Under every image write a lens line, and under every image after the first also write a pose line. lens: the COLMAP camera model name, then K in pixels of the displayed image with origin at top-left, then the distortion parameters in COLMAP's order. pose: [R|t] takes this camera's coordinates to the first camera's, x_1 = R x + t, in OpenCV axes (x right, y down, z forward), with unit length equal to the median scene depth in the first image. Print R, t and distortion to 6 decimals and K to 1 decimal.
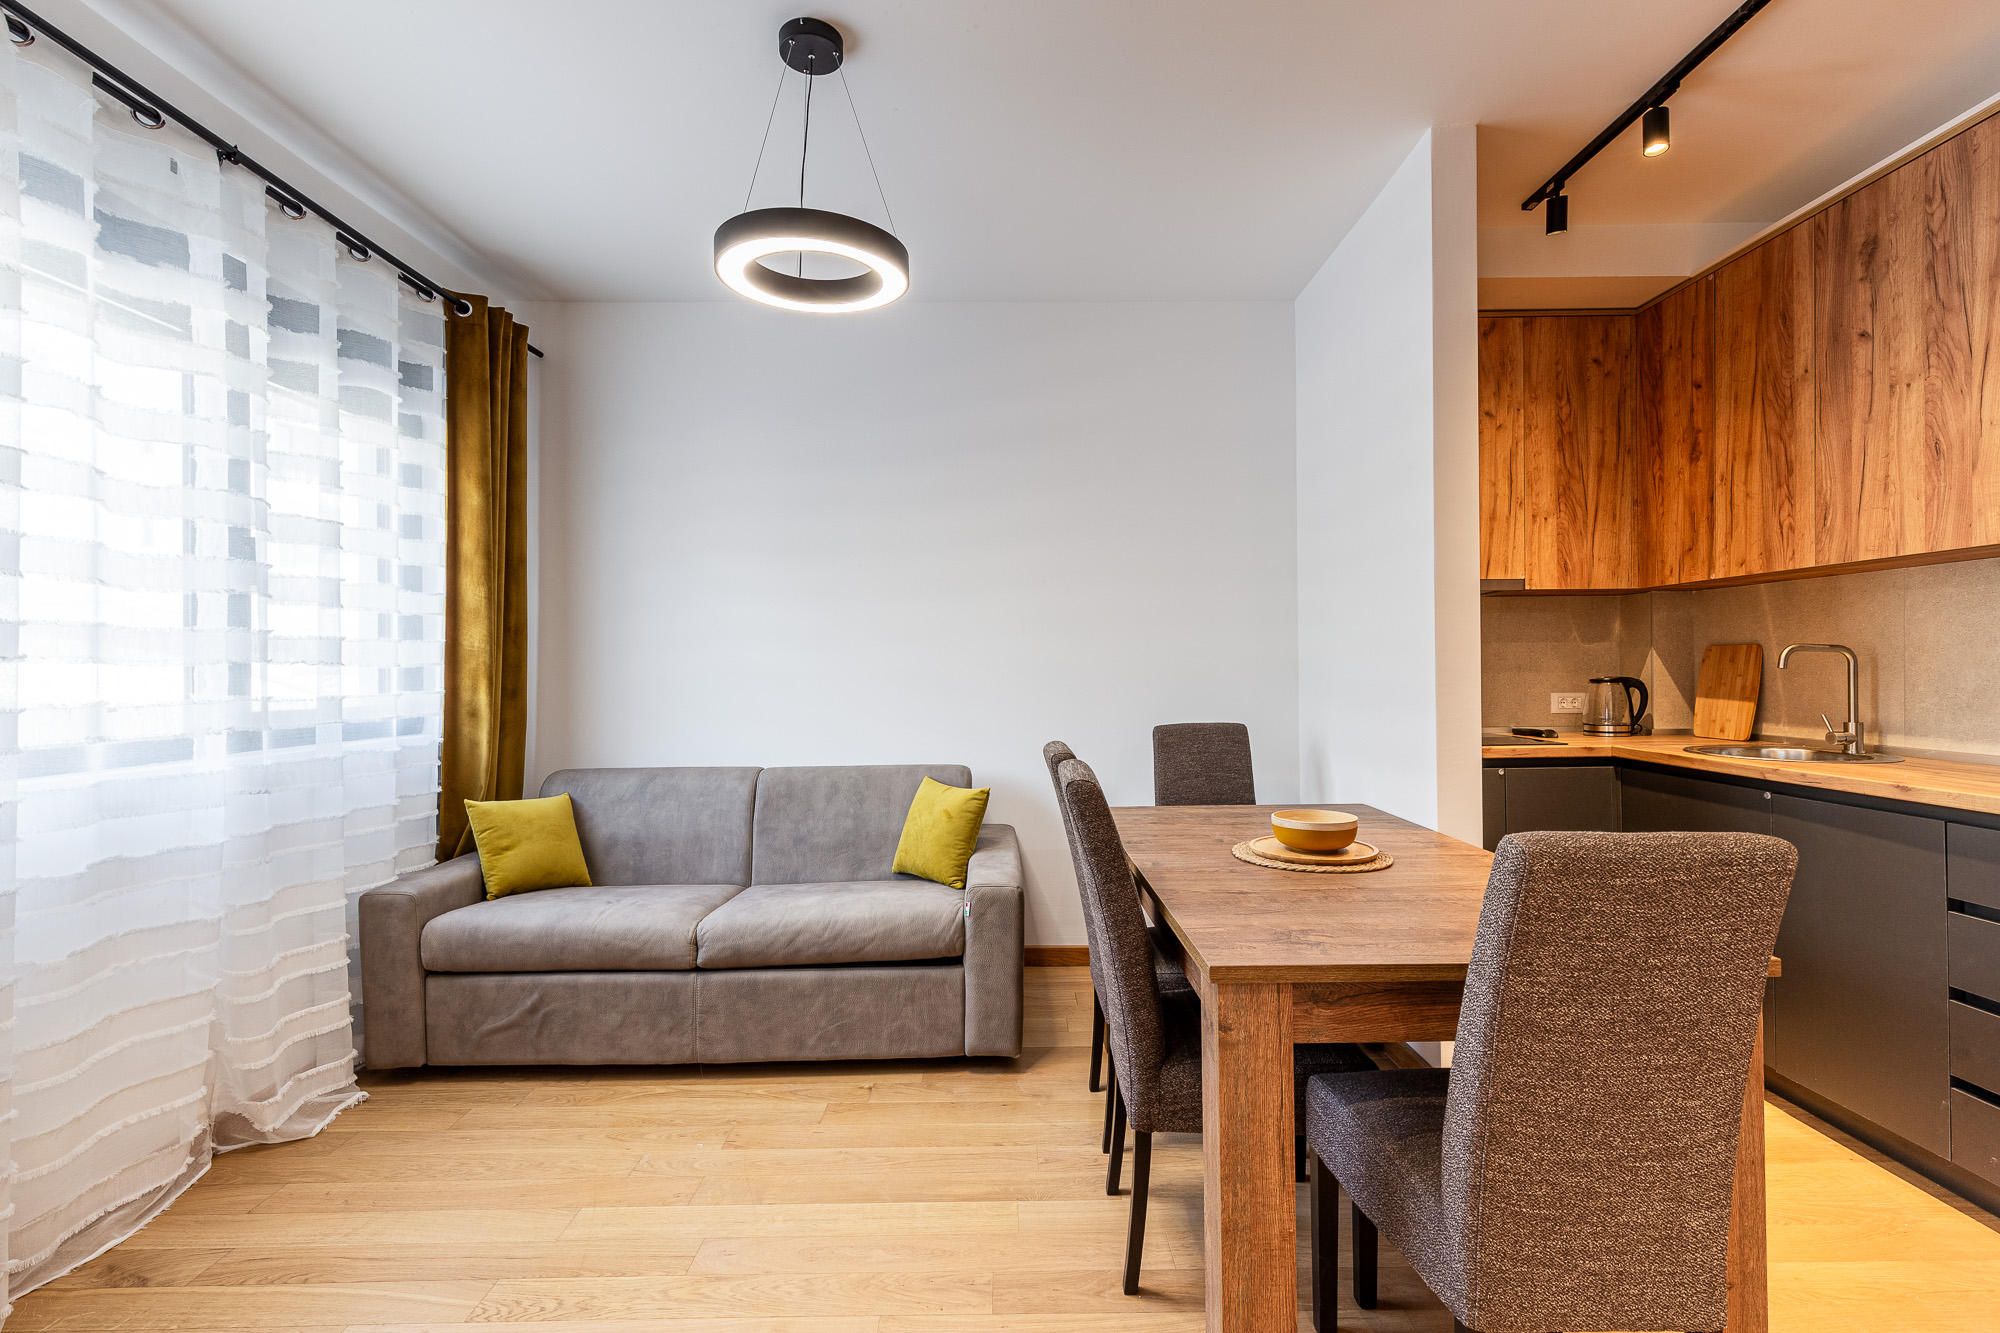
lens RADIAL K [[898.9, 0, 1009.5], [0, 898.9, 651.1], [0, 0, 1]] dist [0.010527, -0.002912]
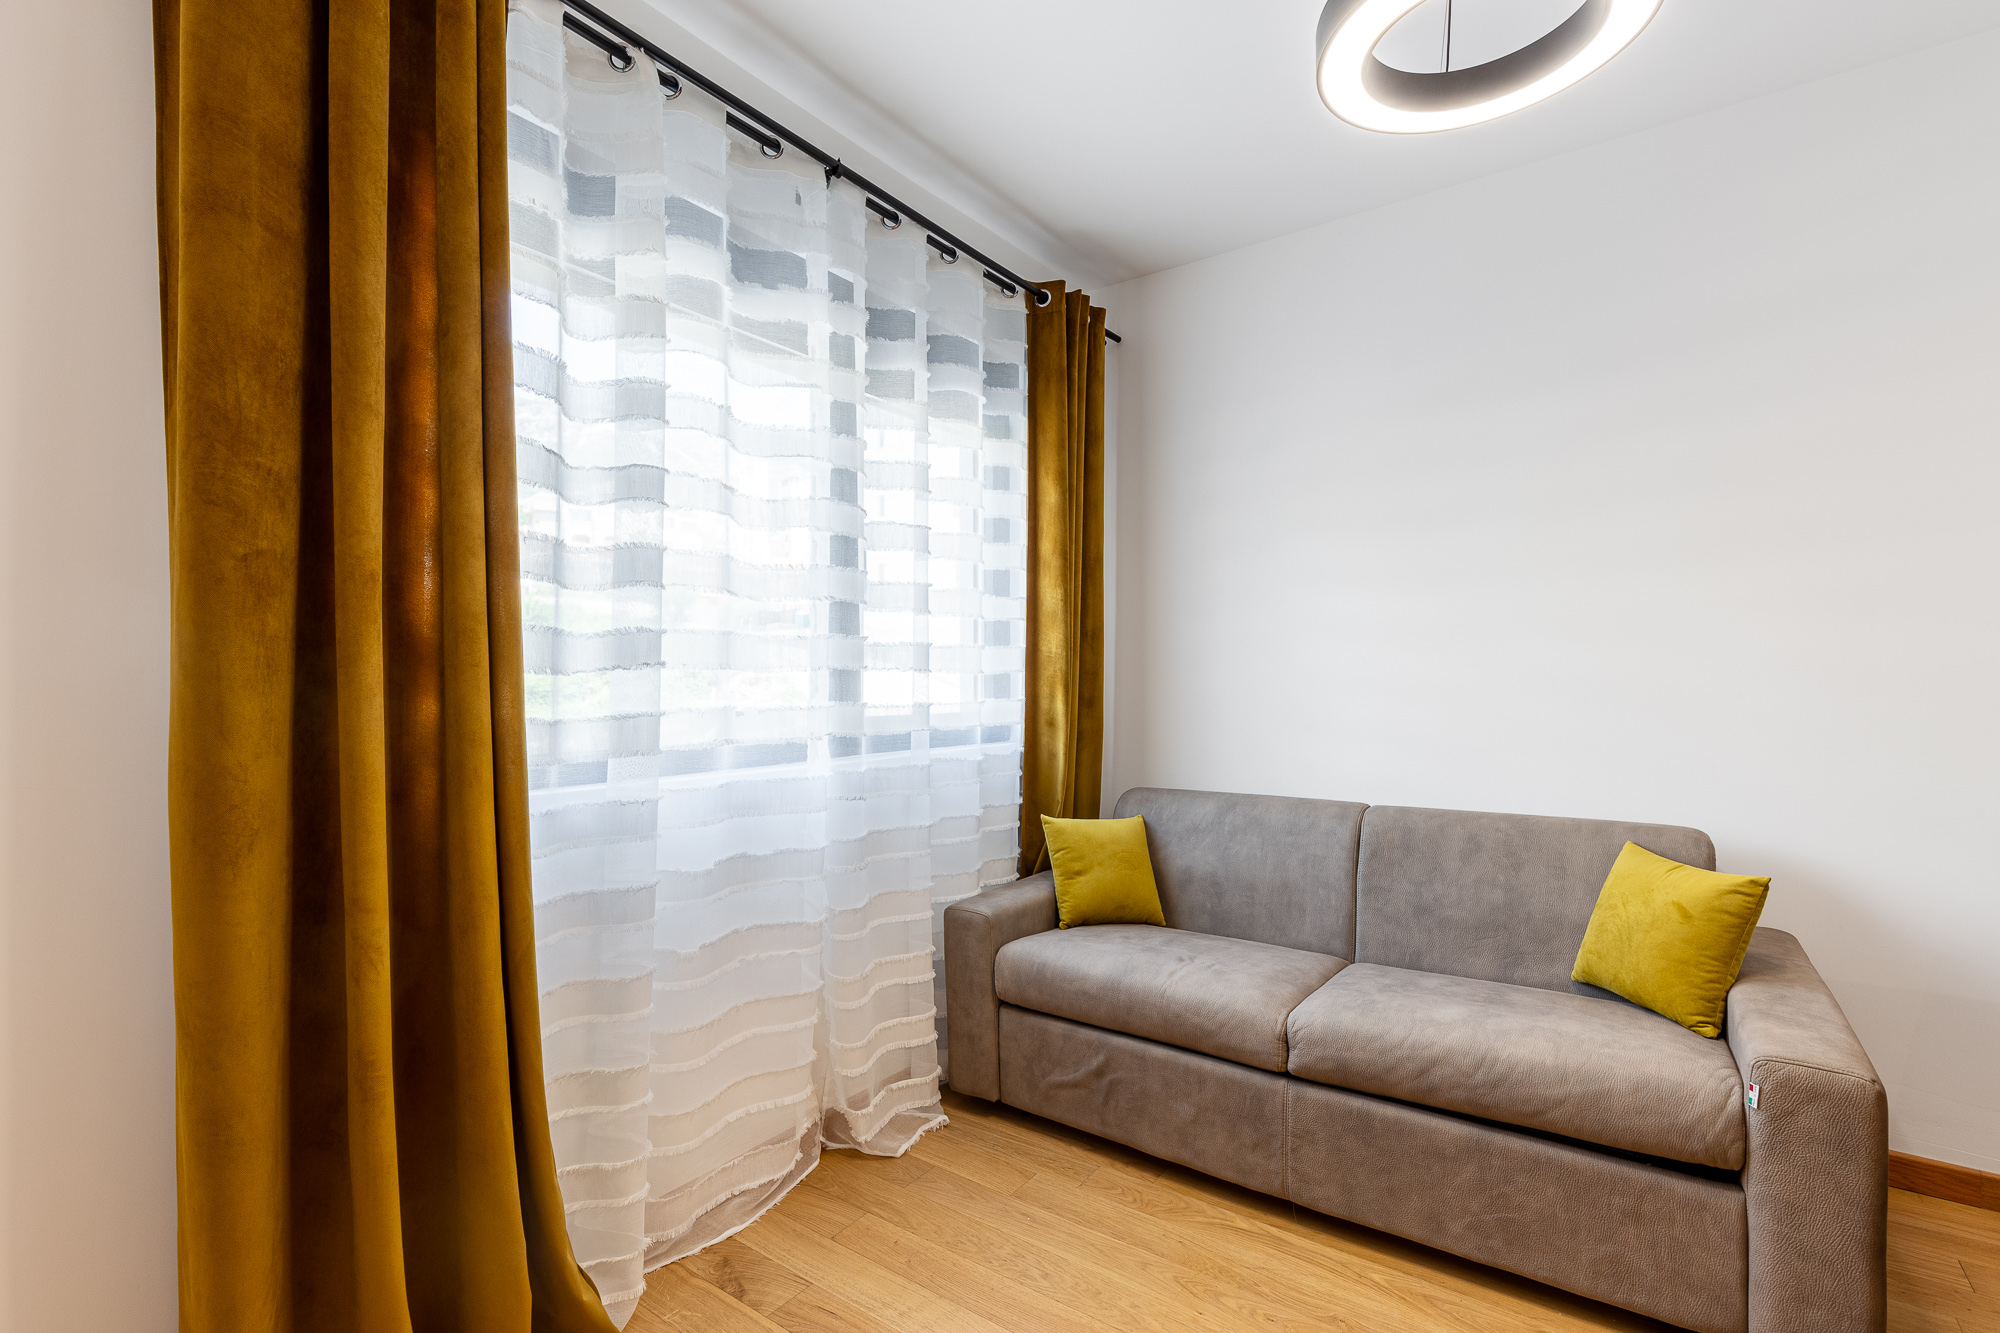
lens RADIAL K [[898.9, 0, 1013.8], [0, 898.9, 672.9], [0, 0, 1]] dist [0.010527, -0.002912]
pose [[0.813020, 0.002855, -0.582229, -0.094851], [0.007073, 0.999866, 0.014780, 0.003747], [0.582193, -0.016134, 0.812890, 0.258707]]
